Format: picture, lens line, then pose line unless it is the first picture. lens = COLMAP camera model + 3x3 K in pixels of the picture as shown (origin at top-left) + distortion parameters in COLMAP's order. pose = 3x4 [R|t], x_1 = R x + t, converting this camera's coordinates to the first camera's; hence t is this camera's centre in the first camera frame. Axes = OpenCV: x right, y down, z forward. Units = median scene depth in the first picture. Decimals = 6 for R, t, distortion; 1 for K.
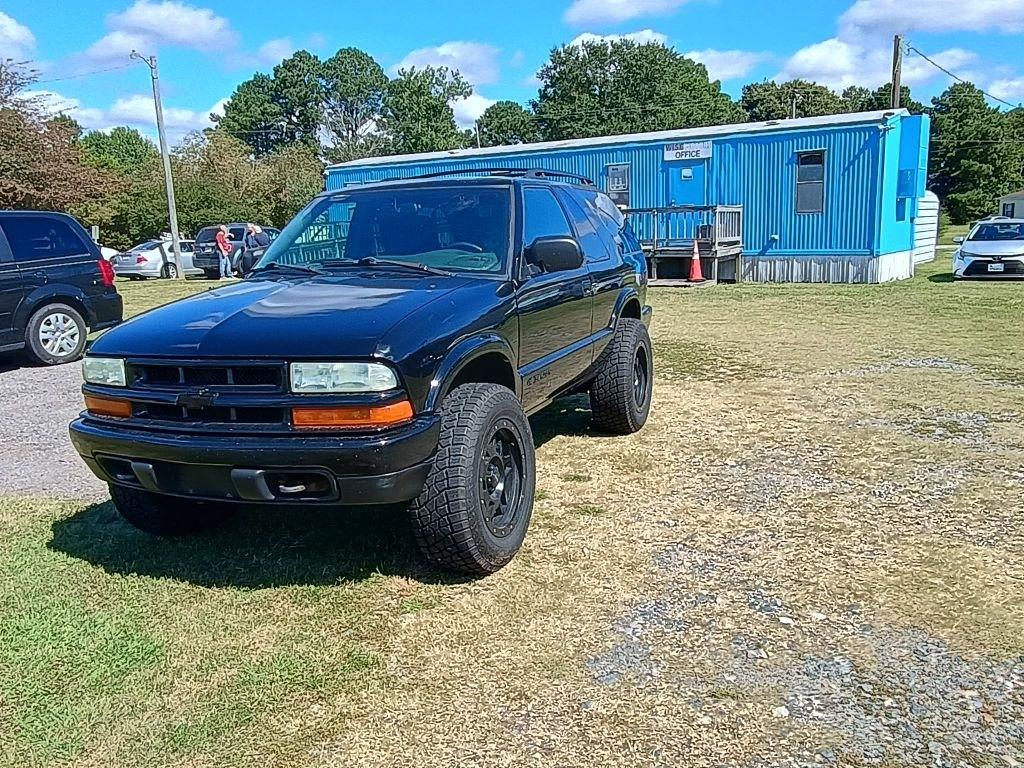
lens RADIAL K [[873.1, 0, 514.7], [0, 873.1, 378.4], [0, 0, 1]] dist [0.012446, -0.019231]
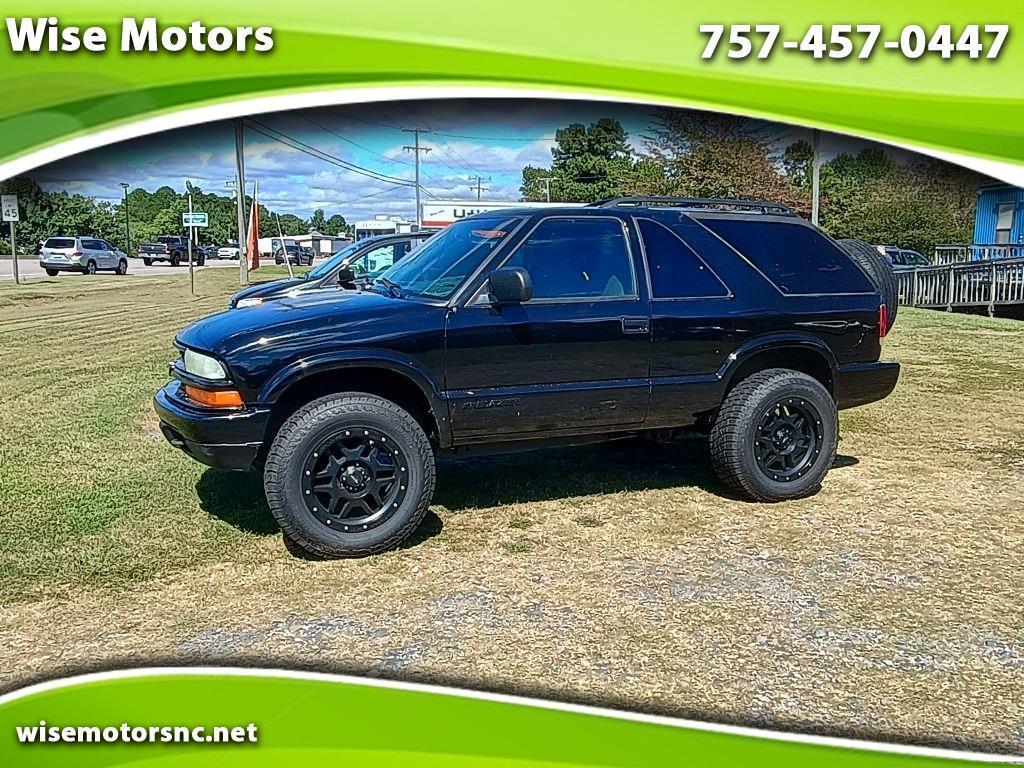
lens RADIAL K [[873.1, 0, 514.7], [0, 873.1, 378.4], [0, 0, 1]] dist [0.012446, -0.019231]
pose [[0.692971, 0.134786, -0.708254, 0.150788], [-0.150341, 0.987788, 0.040886, -0.015089], [0.705116, 0.078147, 0.704773, 0.058756]]
